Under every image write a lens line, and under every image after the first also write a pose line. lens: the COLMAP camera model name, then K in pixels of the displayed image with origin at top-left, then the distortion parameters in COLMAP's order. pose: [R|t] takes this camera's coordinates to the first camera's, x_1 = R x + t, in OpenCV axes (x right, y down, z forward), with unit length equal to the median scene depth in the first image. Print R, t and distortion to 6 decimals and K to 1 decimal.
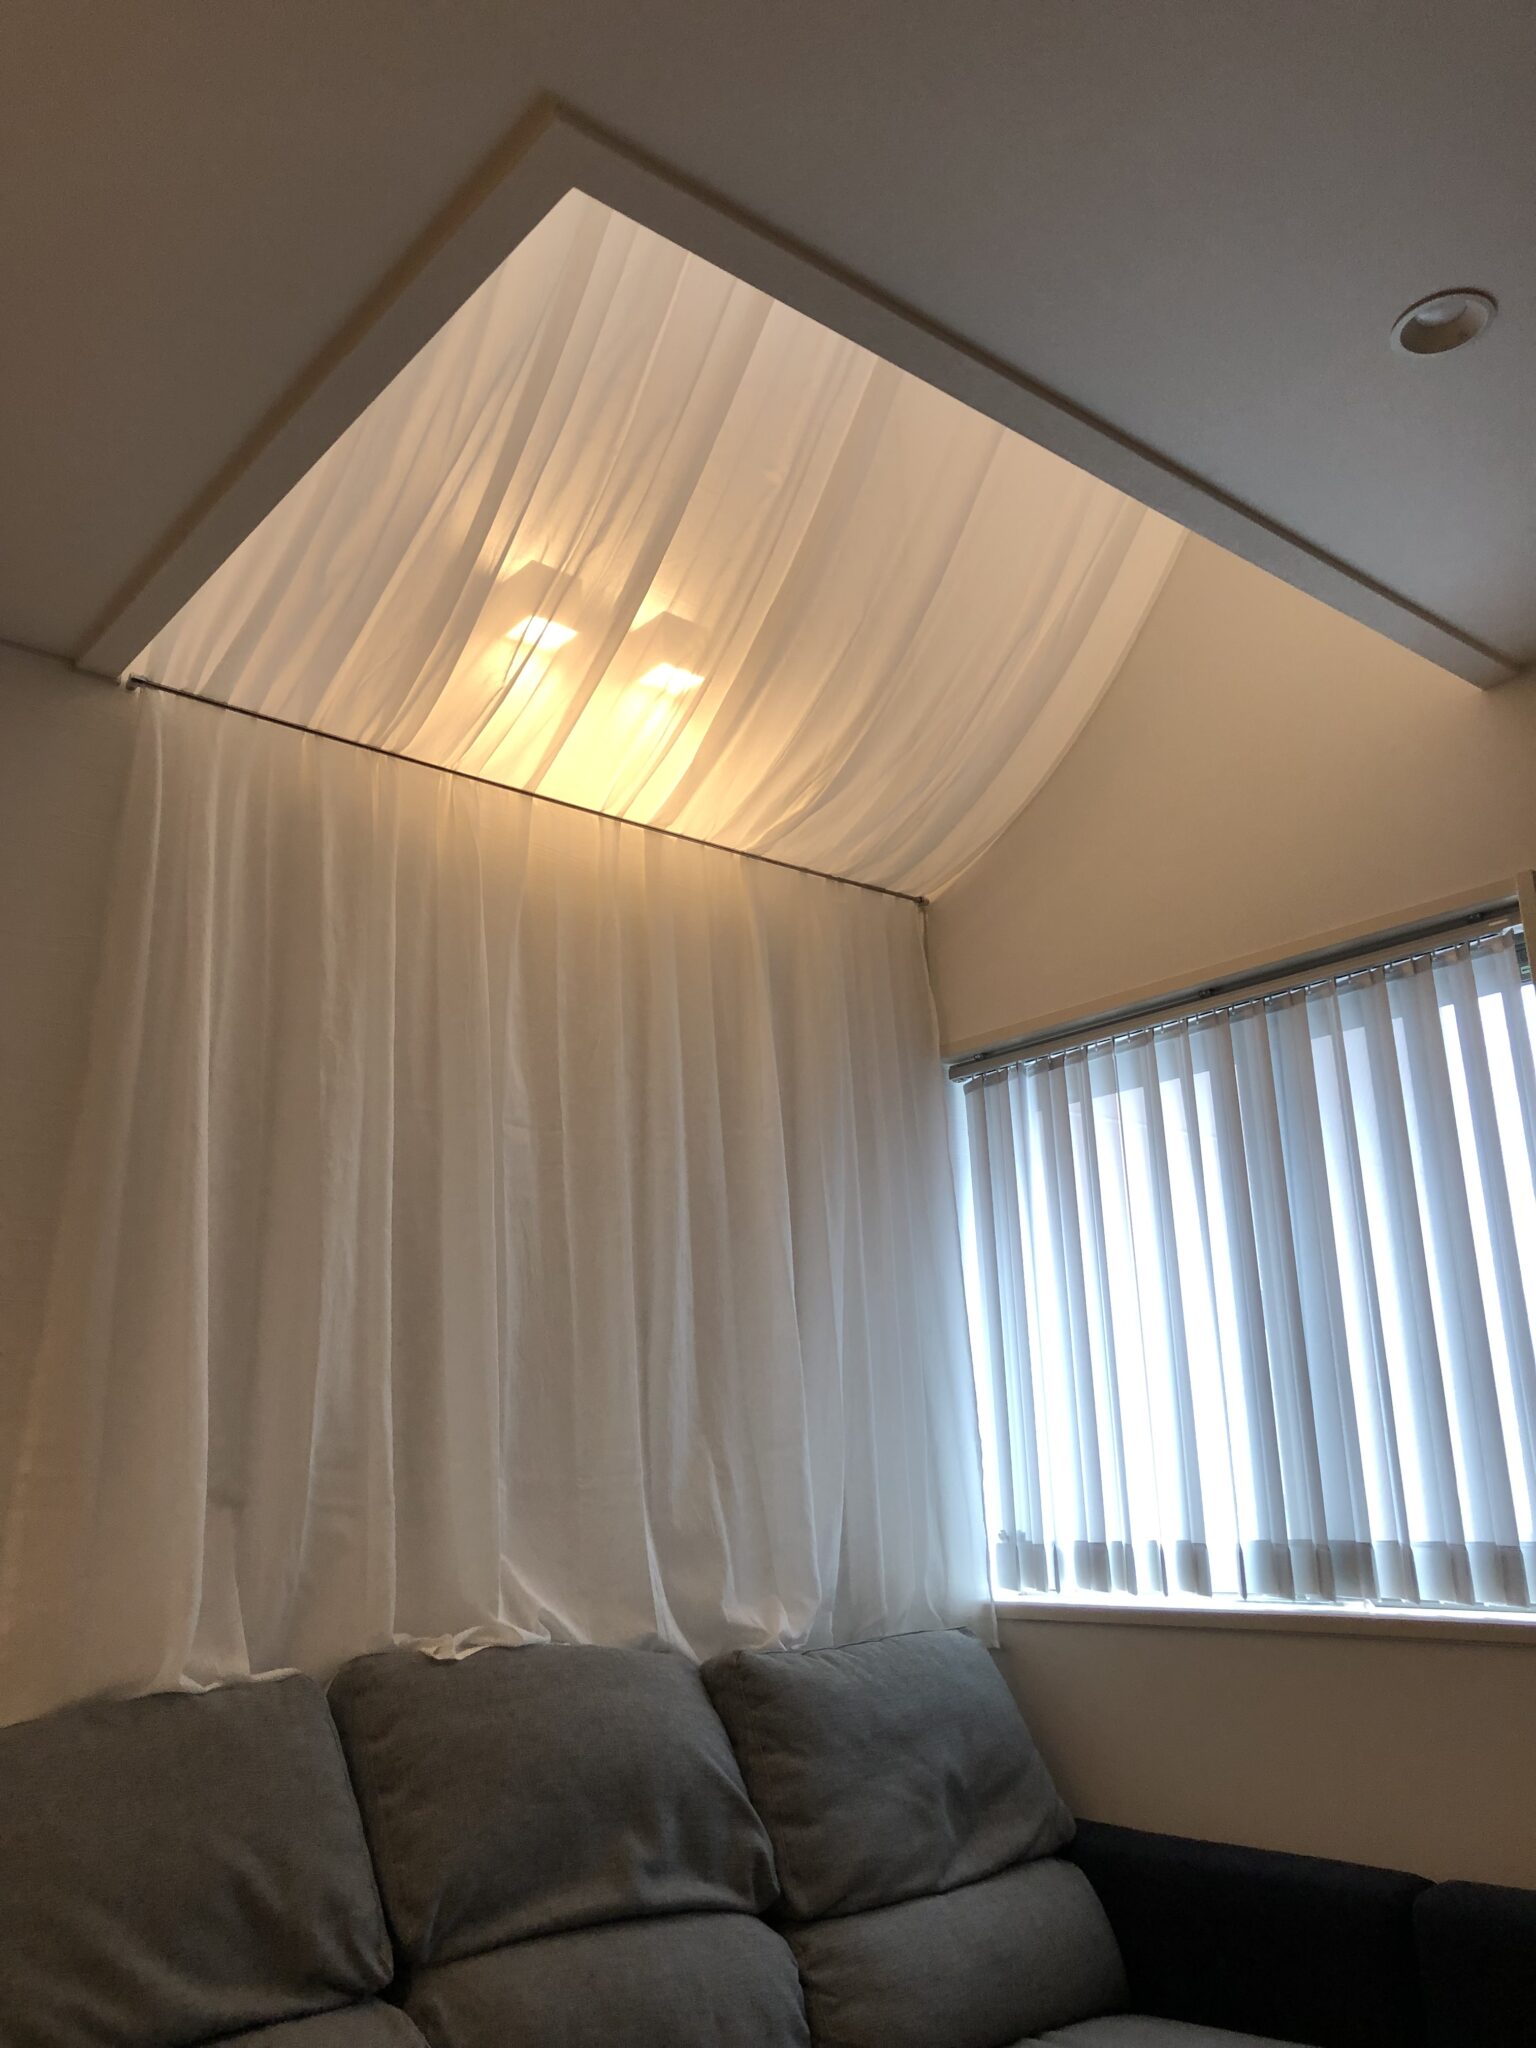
lens RADIAL K [[1726.3, 0, 768.0], [0, 1726.3, 1024.0], [0, 0, 1]] dist [0.004402, 0.002001]
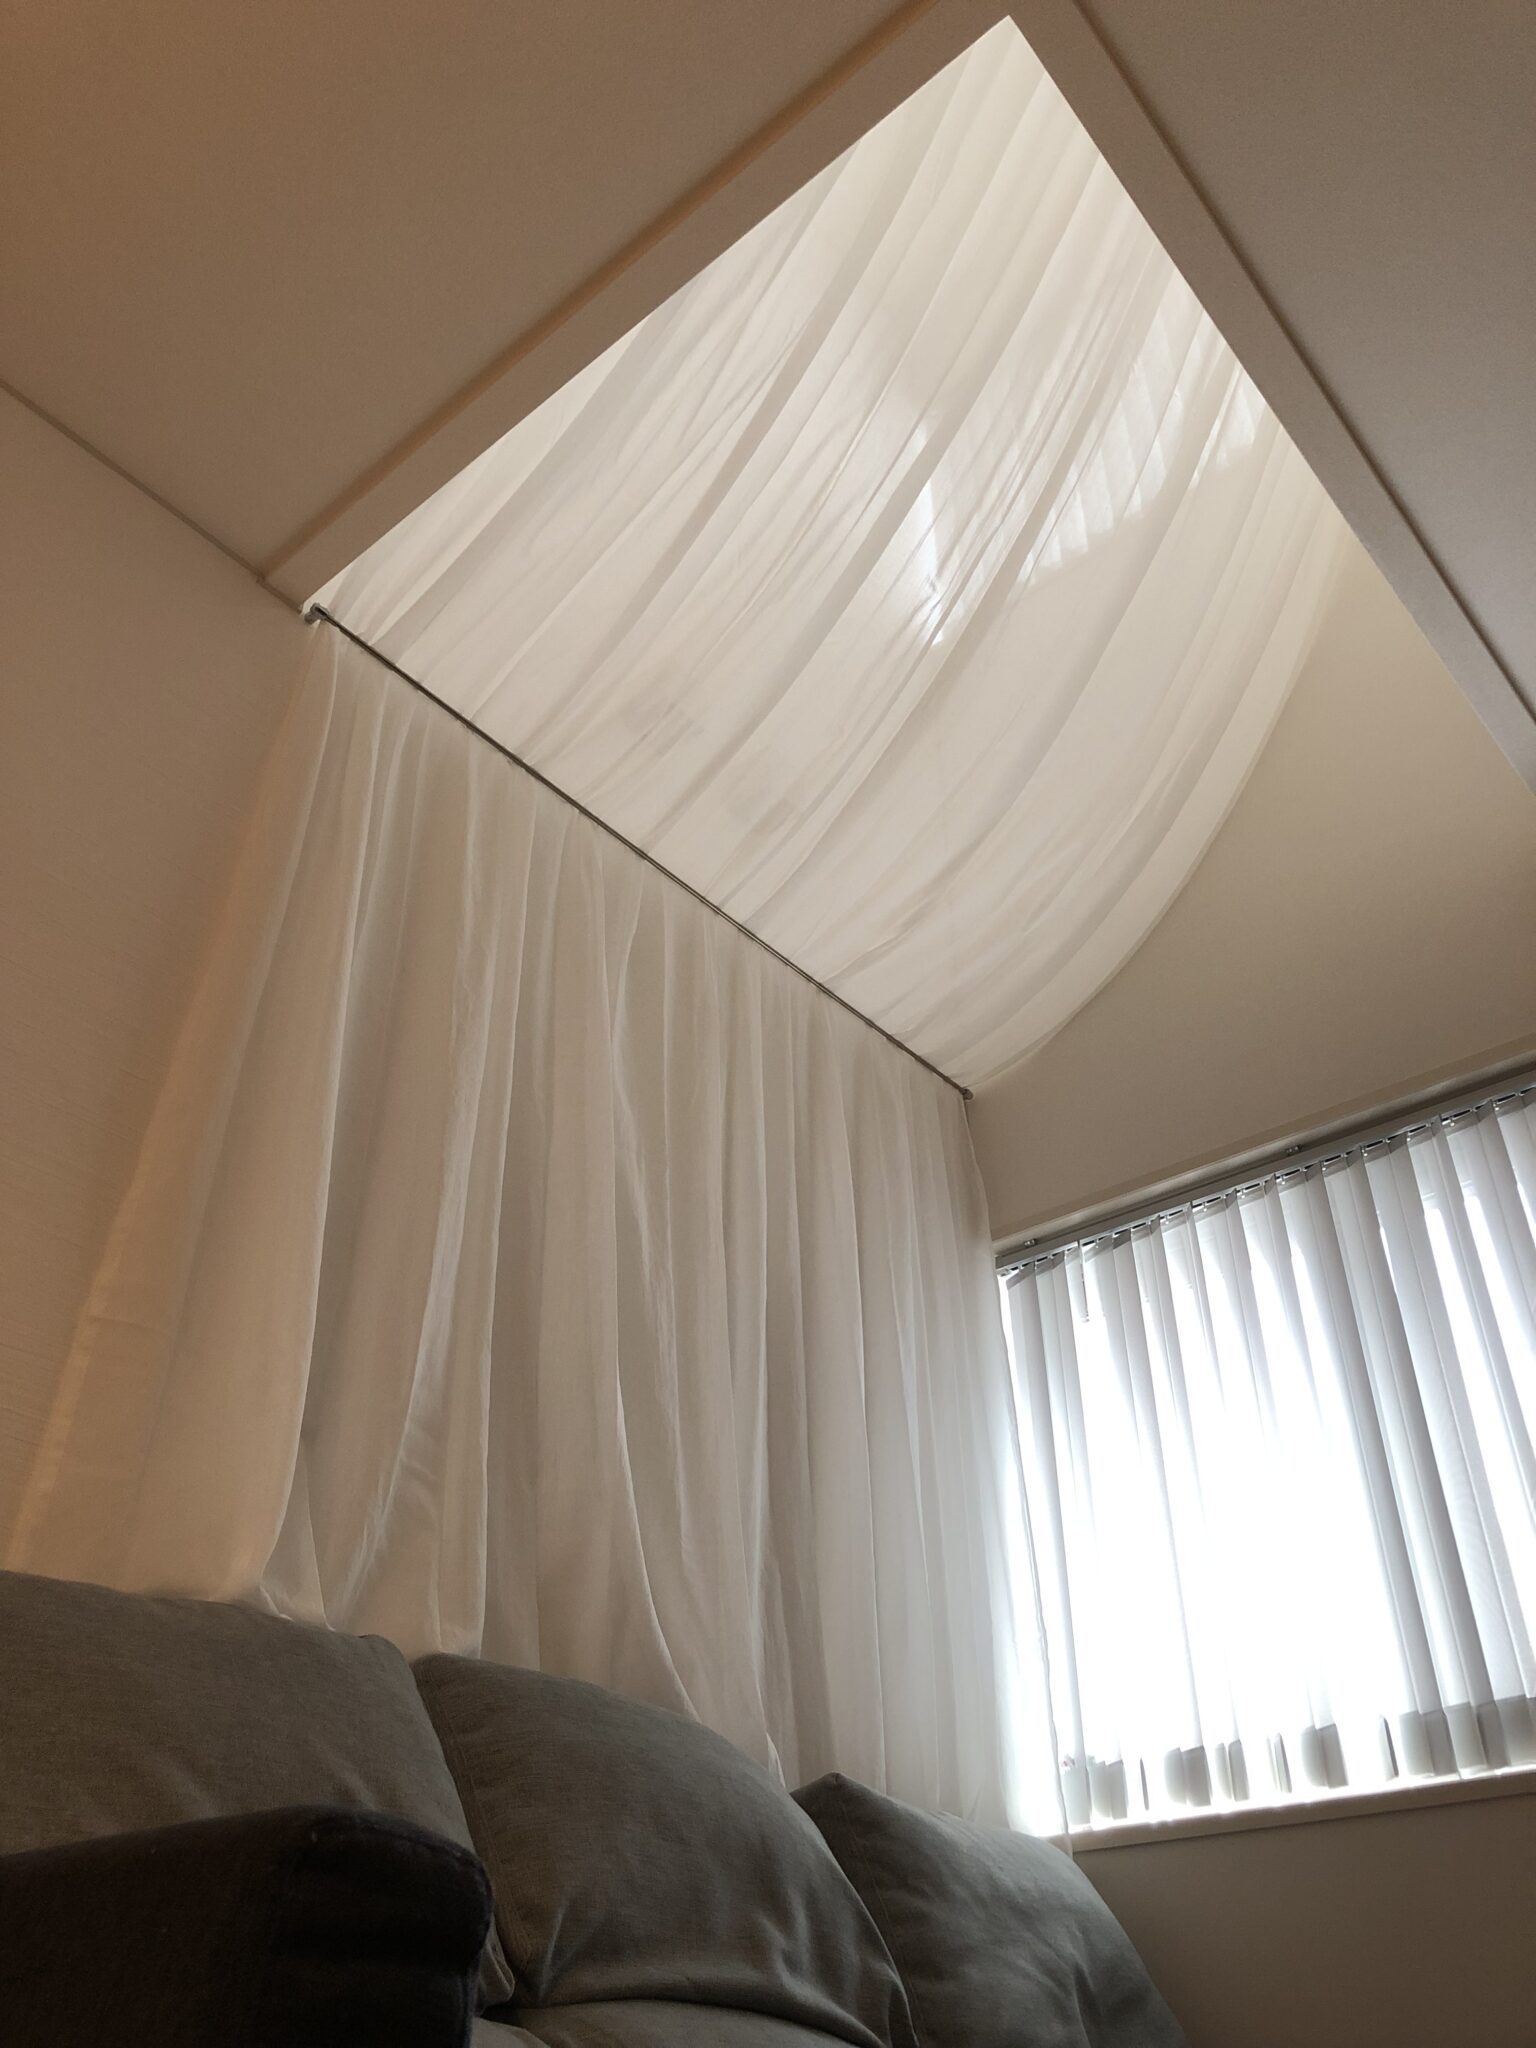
lens RADIAL K [[1695.5, 0, 768.0], [0, 1695.5, 1024.0], [0, 0, 1]] dist [0.003333, 0.004933]
pose [[0.987287, 0.116211, 0.108445, -0.165340], [-0.072978, 0.937502, -0.340241, 0.283496], [-0.141207, 0.328001, 0.934064, 0.124134]]
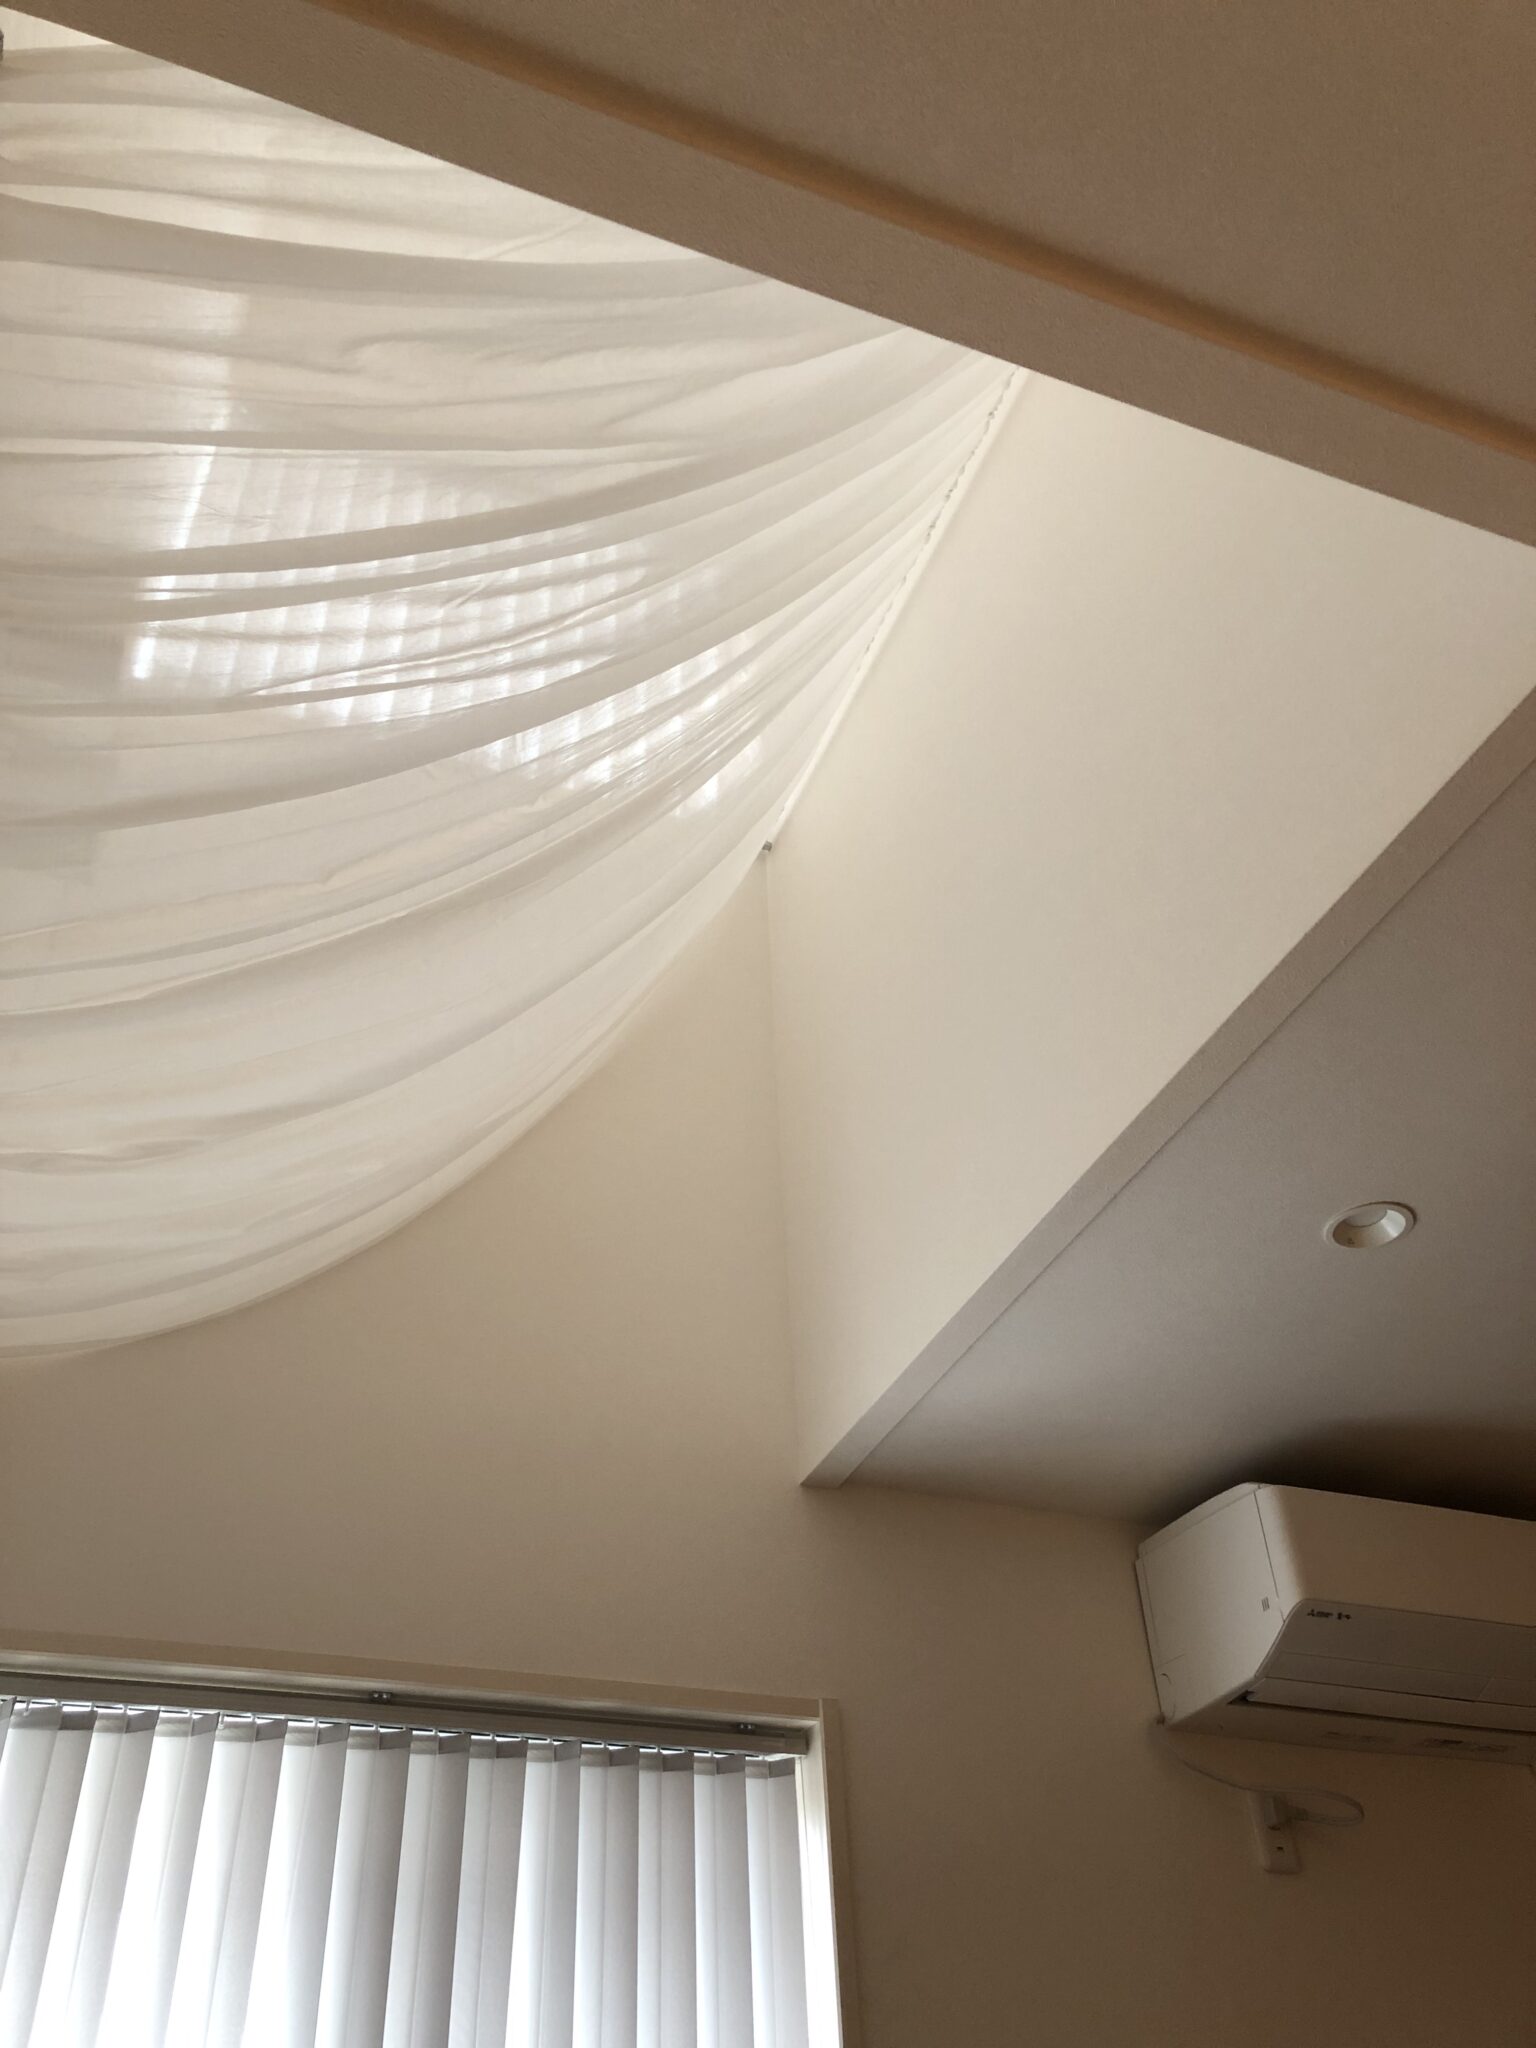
lens RADIAL K [[1695.5, 0, 768.0], [0, 1695.5, 1024.0], [0, 0, 1]] dist [0.003333, 0.004933]
pose [[0.324804, 0.619186, 0.714921, -0.394879], [-0.218800, 0.784592, -0.580122, 0.144637], [-0.920124, 0.032001, 0.390317, 0.609664]]
